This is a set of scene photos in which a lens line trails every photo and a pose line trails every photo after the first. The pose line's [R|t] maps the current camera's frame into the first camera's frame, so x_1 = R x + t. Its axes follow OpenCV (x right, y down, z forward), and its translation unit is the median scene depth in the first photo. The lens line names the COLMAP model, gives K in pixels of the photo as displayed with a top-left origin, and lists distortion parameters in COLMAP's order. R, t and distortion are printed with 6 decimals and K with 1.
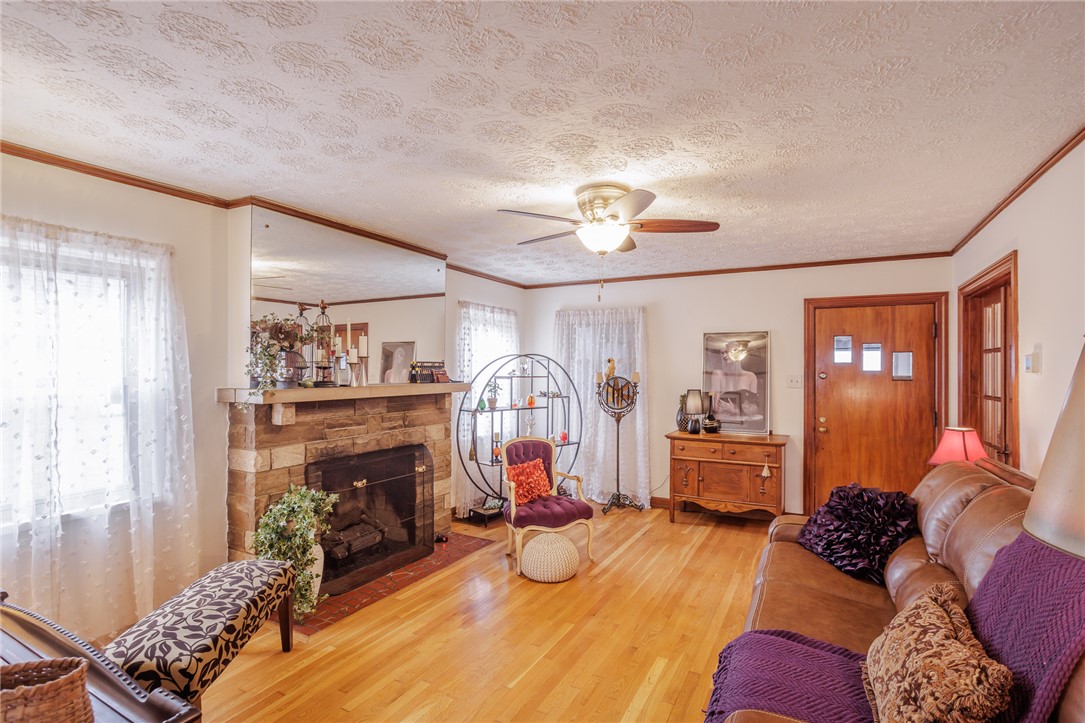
lens RADIAL K [[514.9, 0, 540.7], [0, 514.9, 369.1], [0, 0, 1]] dist [-0.003708, 0.001116]
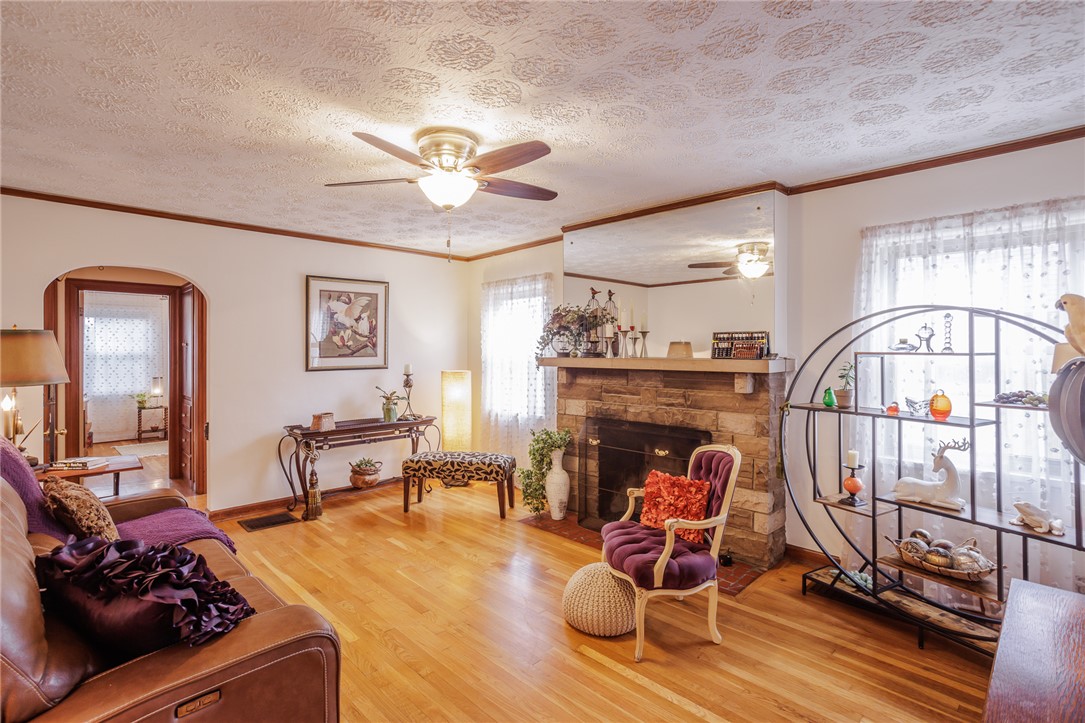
lens RADIAL K [[514.9, 0, 539.9], [0, 514.9, 349.7], [0, 0, 1]] dist [-0.003708, 0.001116]
pose [[-0.261158, -0.002044, -0.965294, 0.692359], [0.000564, 0.999997, -0.002270, 0.015906], [0.965296, -0.001138, -0.261156, 1.027026]]
